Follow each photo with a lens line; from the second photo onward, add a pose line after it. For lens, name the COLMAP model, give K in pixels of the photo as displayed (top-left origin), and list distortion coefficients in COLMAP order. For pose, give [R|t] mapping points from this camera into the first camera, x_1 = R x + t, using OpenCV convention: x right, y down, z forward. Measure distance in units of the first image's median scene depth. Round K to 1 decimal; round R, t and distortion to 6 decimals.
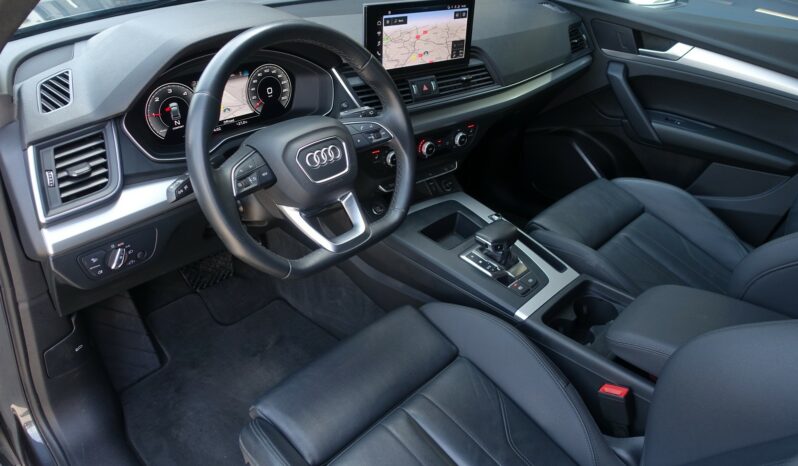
lens RADIAL K [[545.3, 0, 396.4], [0, 545.3, 228.0], [0, 0, 1]] dist [-0.001994, 0.003009]
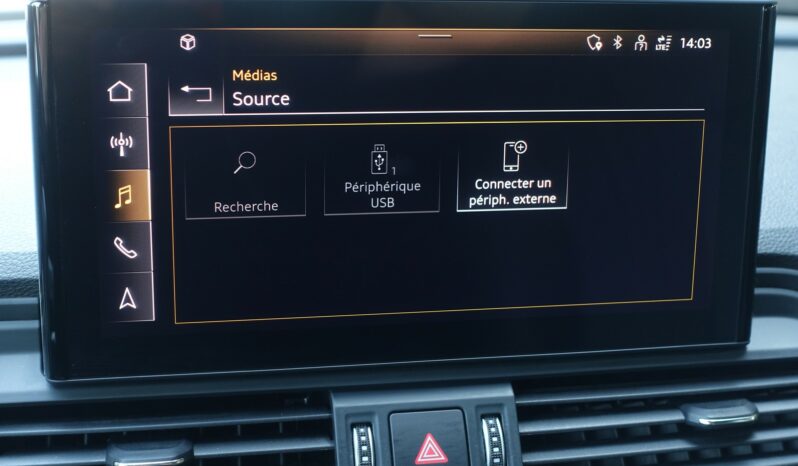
lens RADIAL K [[1180.7, 0, 393.6], [0, 1180.7, 234.4], [0, 0, 1]] dist [-0.050124, 0.000000]
pose [[0.905312, 0.076639, -0.417776, 0.214597], [-0.200633, 0.944099, -0.261577, -0.237263], [0.374376, 0.320629, 0.870081, 0.681662]]
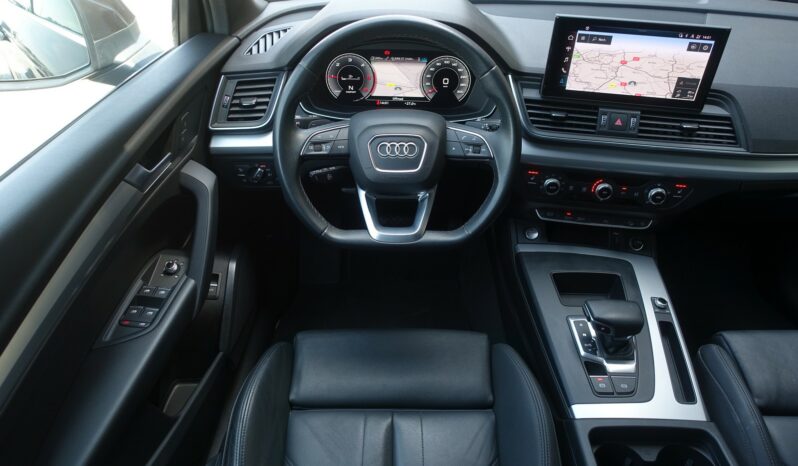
lens RADIAL K [[545.3, 0, 399.7], [0, 545.3, 227.9], [0, 0, 1]] dist [-0.001994, 0.003009]
pose [[0.702981, 0.389333, -0.595179, 0.412521], [-0.373655, 0.914234, 0.156708, -0.121066], [0.605145, 0.112228, 0.788165, 0.152829]]
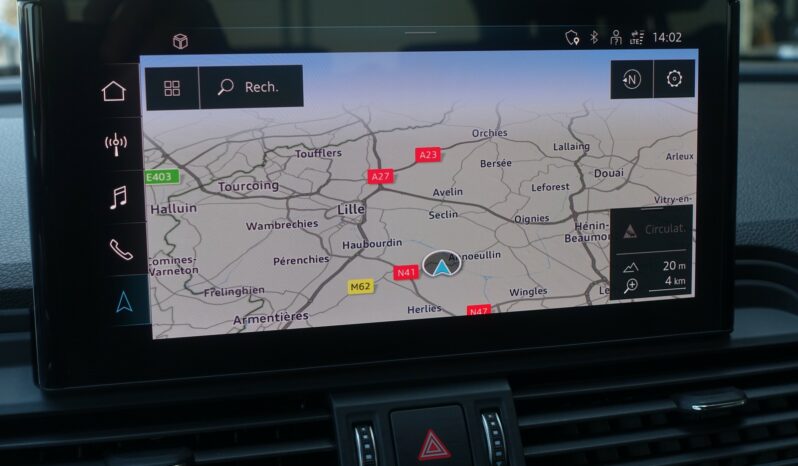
lens RADIAL K [[1180.7, 0, 401.2], [0, 1180.7, 233.3], [0, 0, 1]] dist [-0.050124, 0.000000]
pose [[0.935506, 0.004961, -0.353275, 0.193783], [-0.137456, 0.926235, -0.350990, -0.198606], [0.325474, 0.376913, 0.867181, 0.681868]]
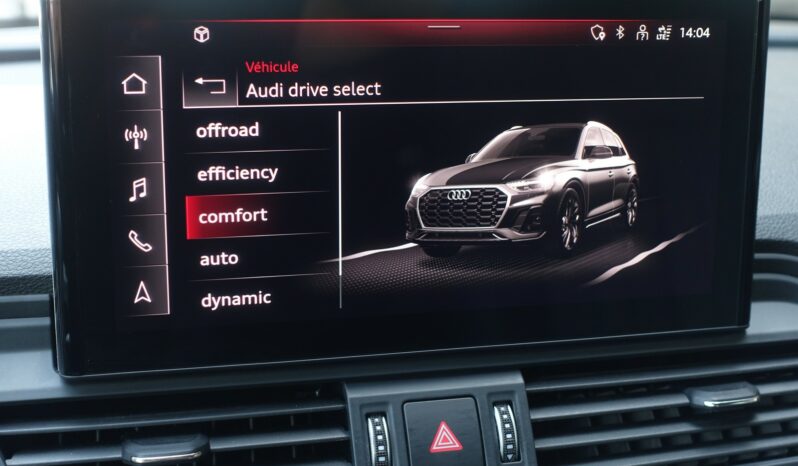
lens RADIAL K [[1180.7, 0, 397.1], [0, 1180.7, 234.2], [0, 0, 1]] dist [-0.050124, 0.000000]
pose [[0.926404, 0.053646, -0.372690, 0.194814], [-0.169189, 0.943557, -0.284738, -0.222753], [0.336379, 0.326837, 0.883191, 0.673132]]
